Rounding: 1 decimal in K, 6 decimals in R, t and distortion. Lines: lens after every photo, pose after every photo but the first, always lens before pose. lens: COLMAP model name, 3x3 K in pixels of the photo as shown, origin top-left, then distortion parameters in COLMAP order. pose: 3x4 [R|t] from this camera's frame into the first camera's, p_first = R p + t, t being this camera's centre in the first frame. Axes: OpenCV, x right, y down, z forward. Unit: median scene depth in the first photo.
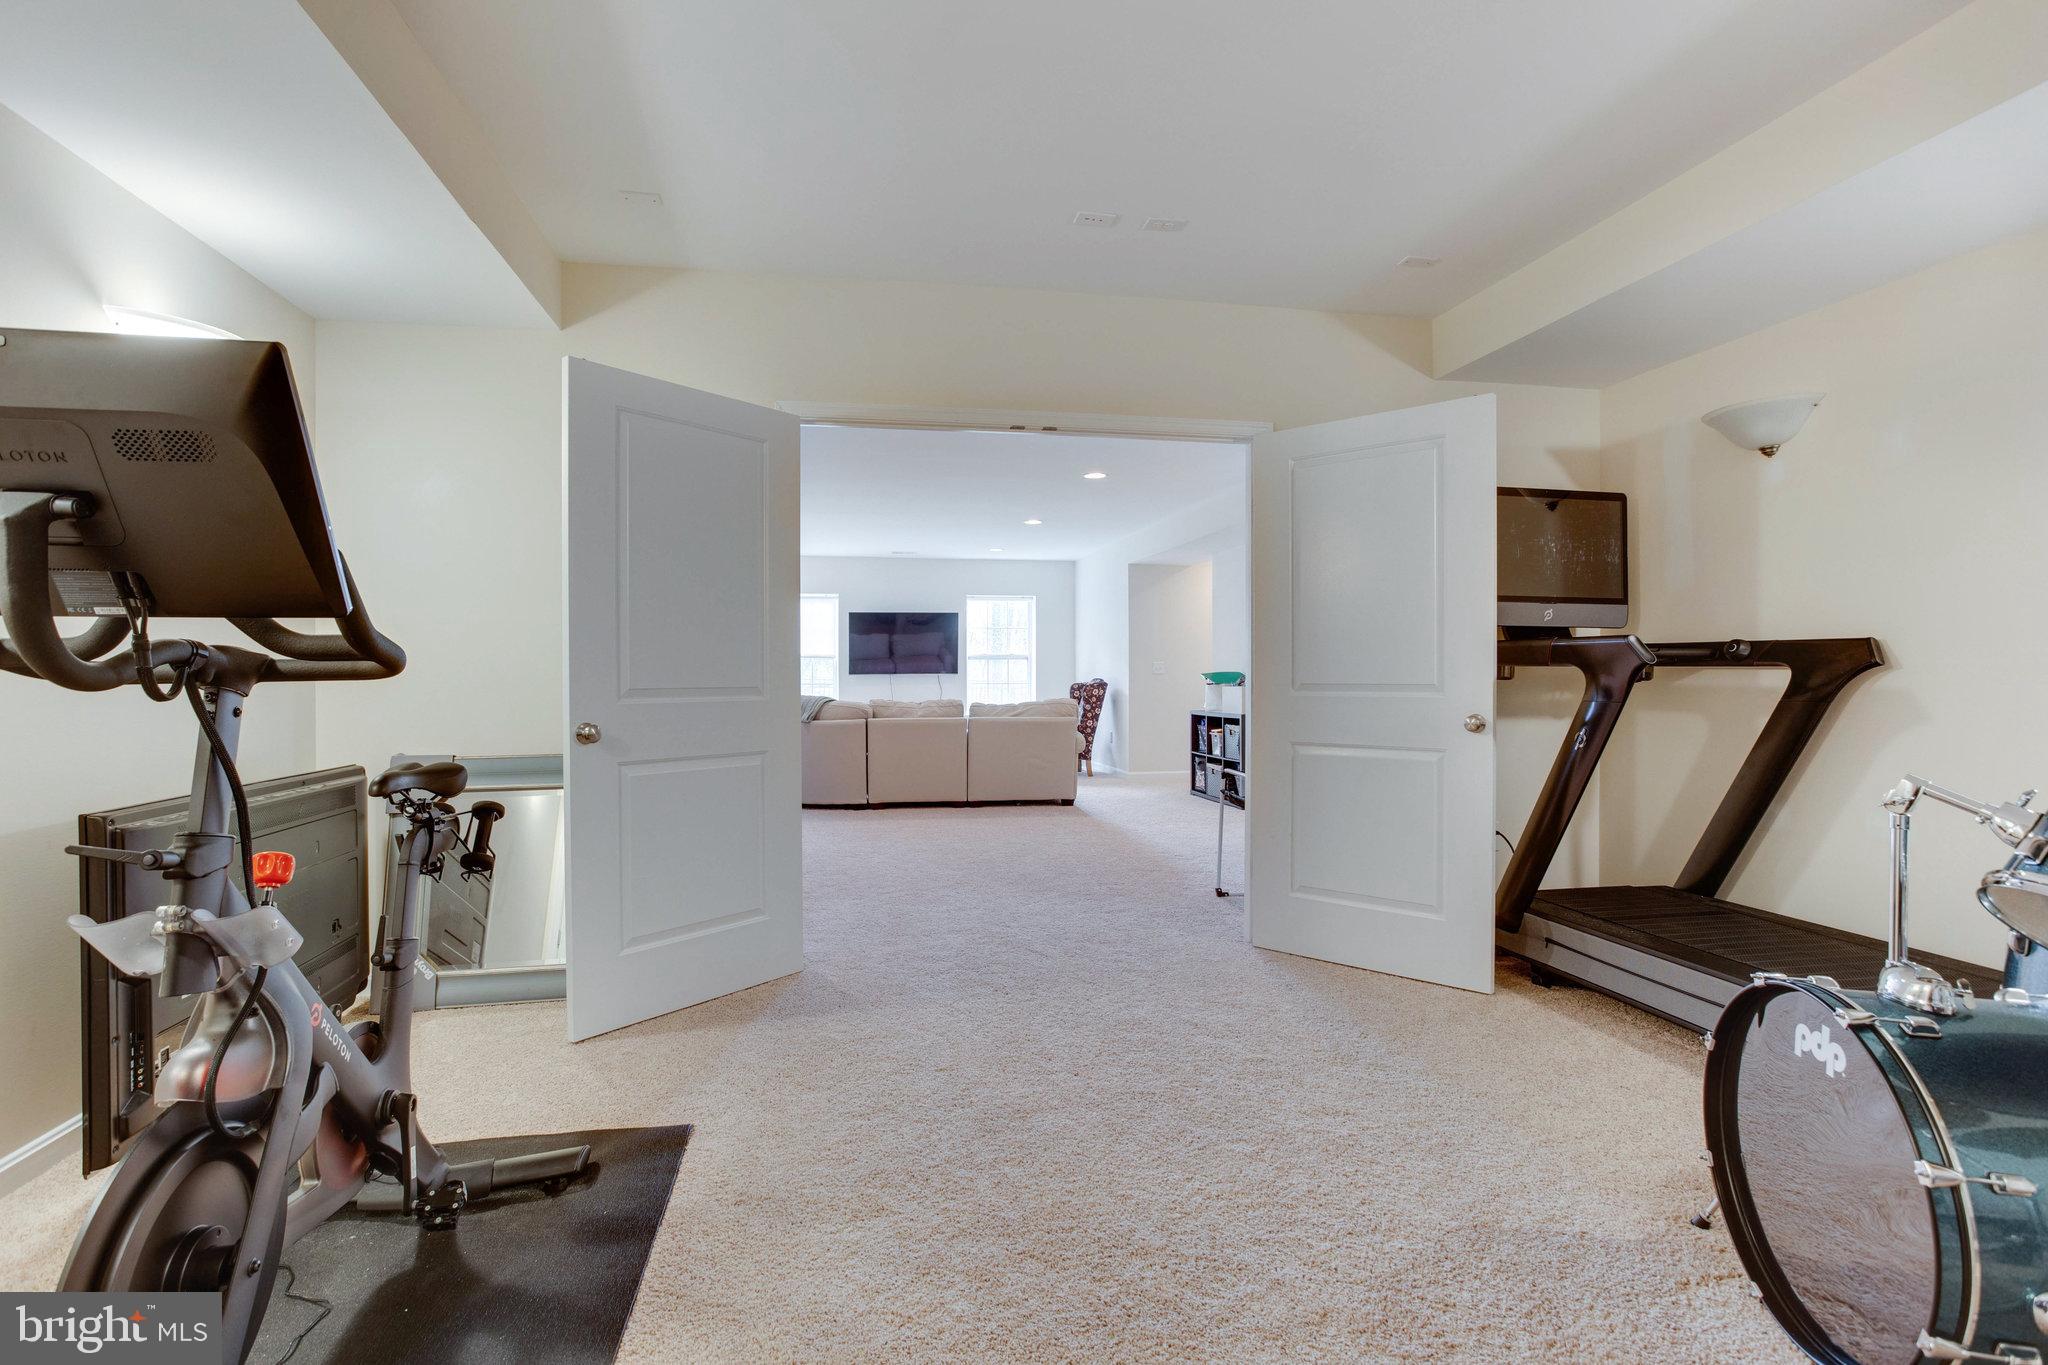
lens RADIAL K [[1008.6, 0, 1025.6], [0, 1008.6, 672.2], [0, 0, 1]] dist [-0.076050, 0.055088]
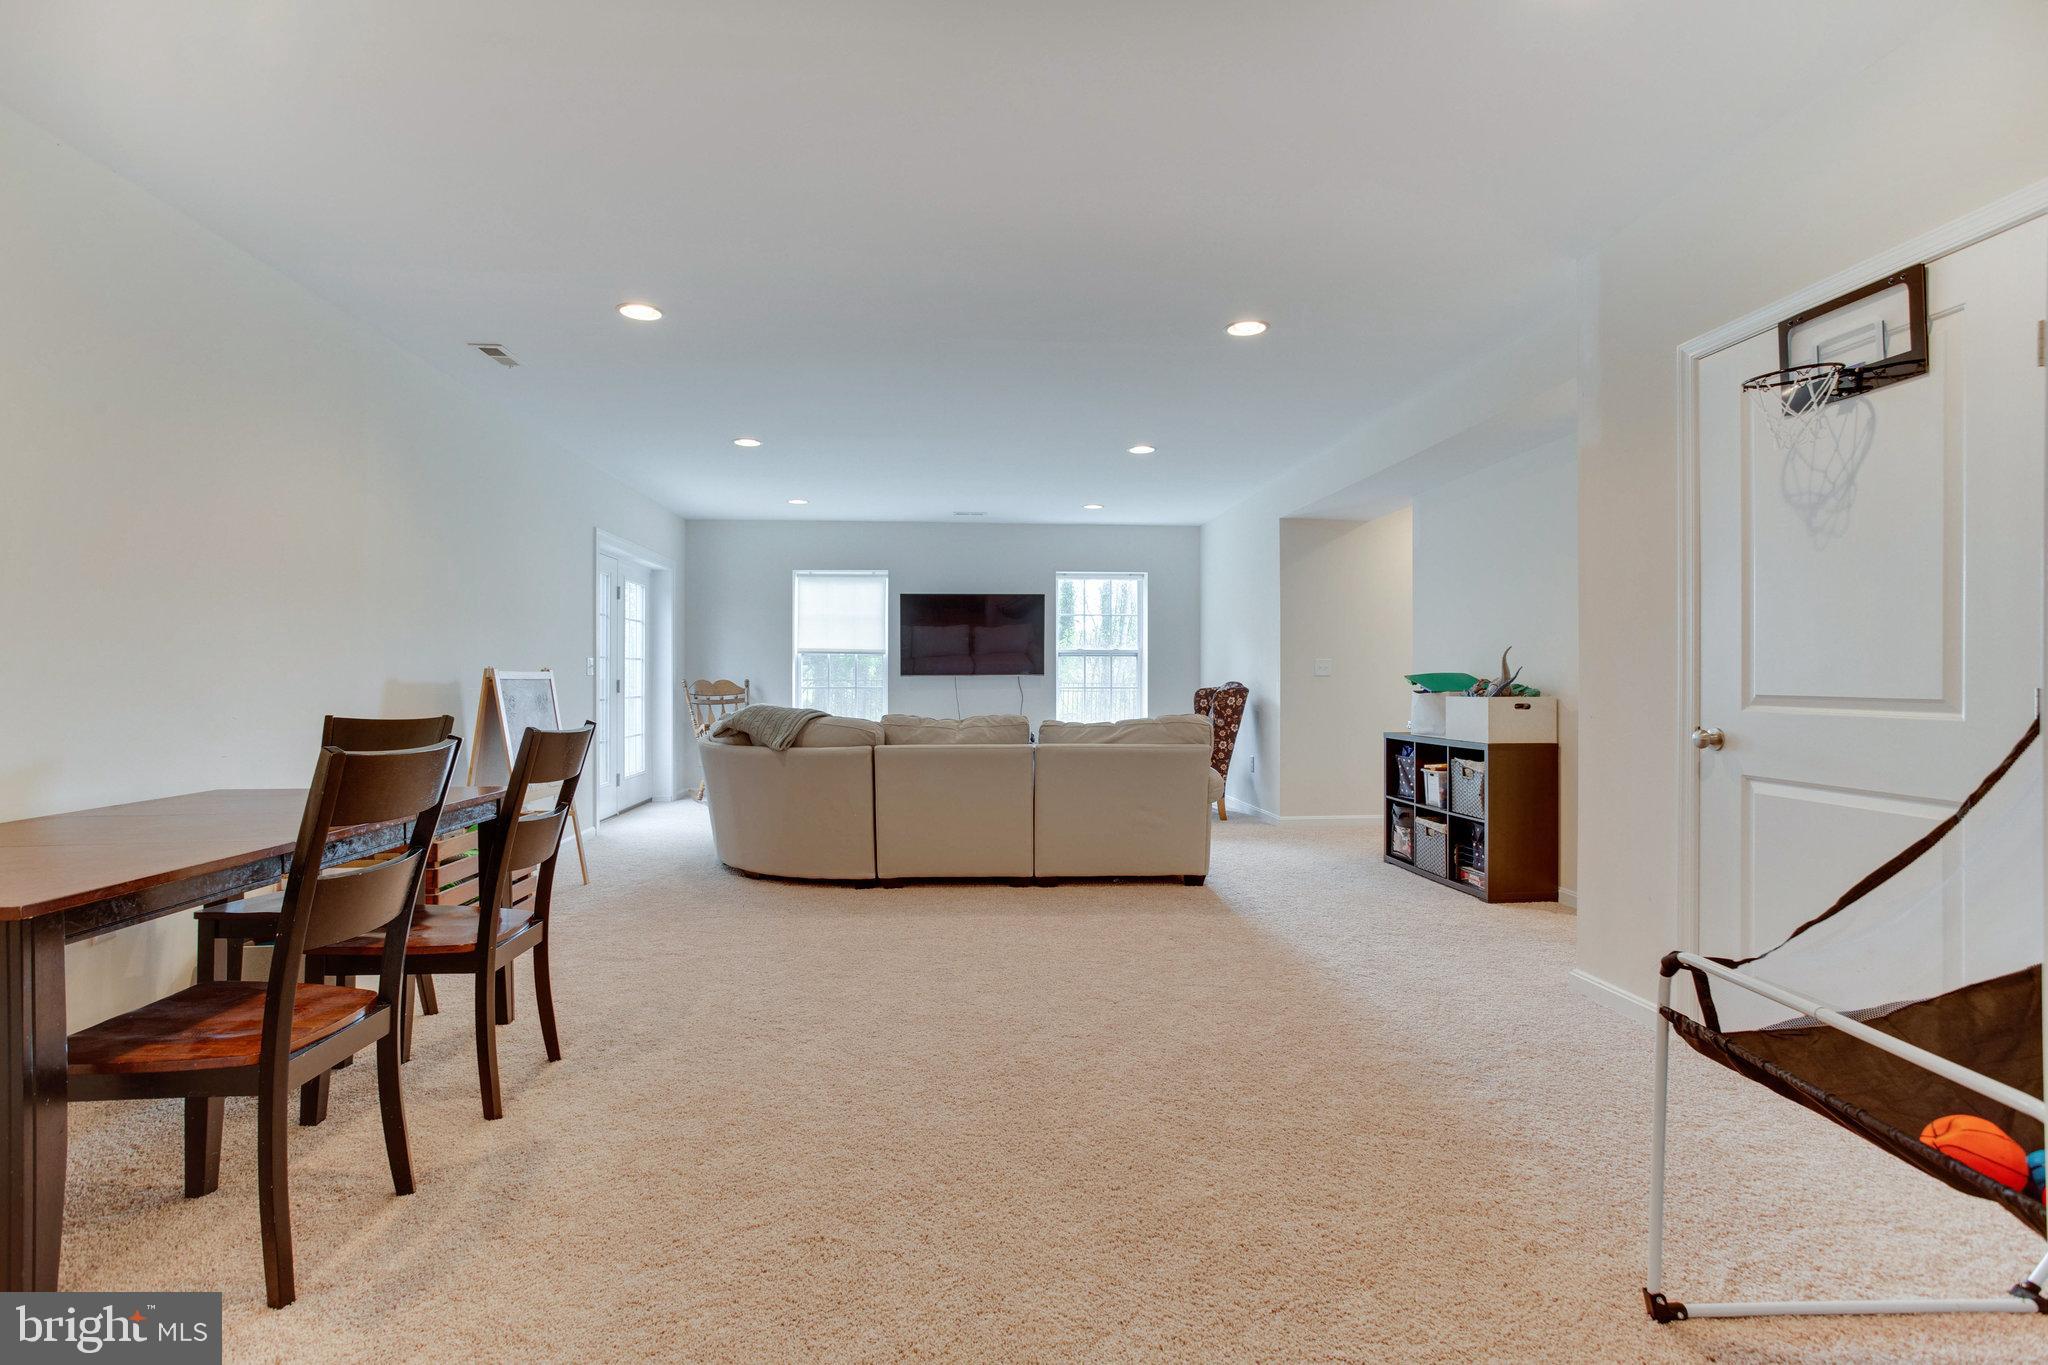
lens RADIAL K [[972.3, 0, 1033.9], [0, 972.3, 671.4], [0, 0, 1]] dist [-0.043940, 0.026484]
pose [[0.993811, 0.001905, -0.111071, 0.008359], [-0.002173, 0.999995, -0.002296, 0.000677], [0.111066, 0.002523, 0.993810, 0.354703]]
